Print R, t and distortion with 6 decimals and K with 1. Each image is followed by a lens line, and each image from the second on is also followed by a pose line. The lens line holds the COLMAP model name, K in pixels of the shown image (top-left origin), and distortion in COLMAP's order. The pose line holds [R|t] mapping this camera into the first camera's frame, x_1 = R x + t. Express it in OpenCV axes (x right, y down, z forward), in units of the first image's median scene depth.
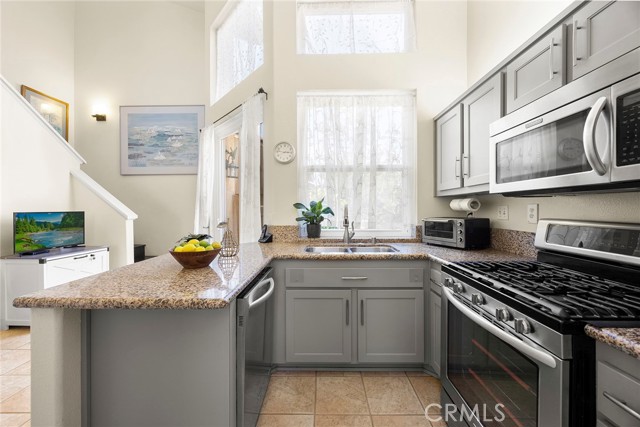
lens RADIAL K [[251.6, 0, 323.4], [0, 251.6, 211.6], [0, 0, 1]] dist [0.000673, 0.000513]
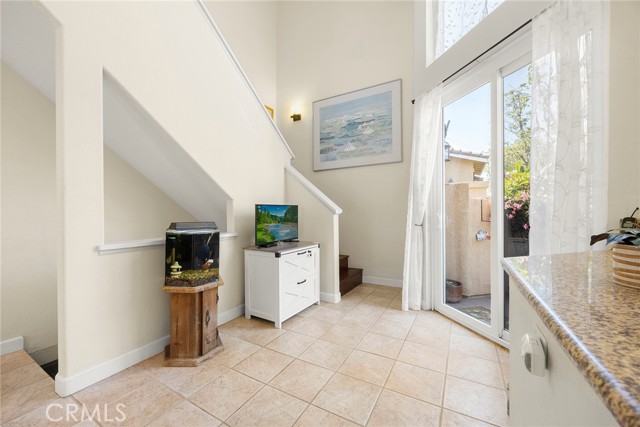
lens RADIAL K [[251.6, 0, 319.2], [0, 251.6, 212.5], [0, 0, 1]] dist [0.000673, 0.000513]
pose [[0.875360, -0.005404, -0.483441, -0.306035], [0.001482, 0.999963, -0.008495, 0.026526], [0.483469, 0.006719, 0.875336, 0.142436]]
